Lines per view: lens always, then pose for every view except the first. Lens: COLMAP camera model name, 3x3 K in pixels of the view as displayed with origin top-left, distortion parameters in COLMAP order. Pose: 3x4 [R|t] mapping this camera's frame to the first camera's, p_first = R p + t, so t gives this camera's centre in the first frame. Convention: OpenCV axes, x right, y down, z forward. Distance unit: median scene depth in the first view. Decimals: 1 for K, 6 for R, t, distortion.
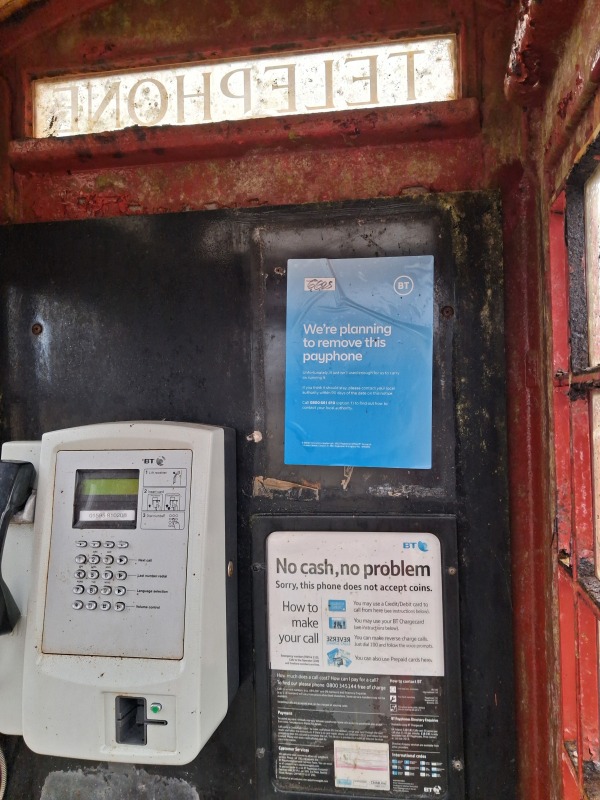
lens RADIAL K [[639.4, 0, 305.2], [0, 639.4, 398.8], [0, 0, 1]] dist [0.016739, -0.002983]
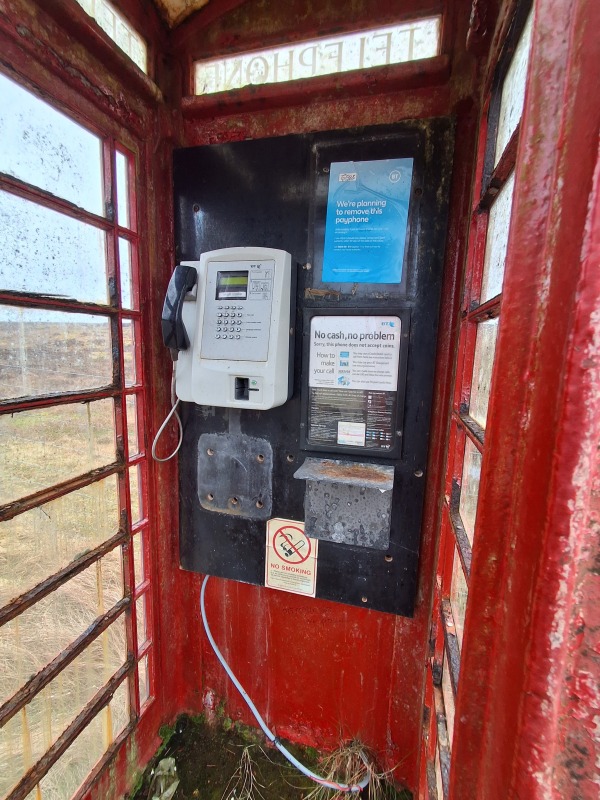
lens RADIAL K [[368.7, 0, 296.8], [0, 368.7, 406.0], [0, 0, 1]] dist [0.009424, 0.001146]
pose [[0.993619, 0.065548, -0.091782, 0.018245], [-0.050063, 0.985541, 0.161874, 0.307629], [0.101065, -0.156246, 0.982534, -0.153029]]
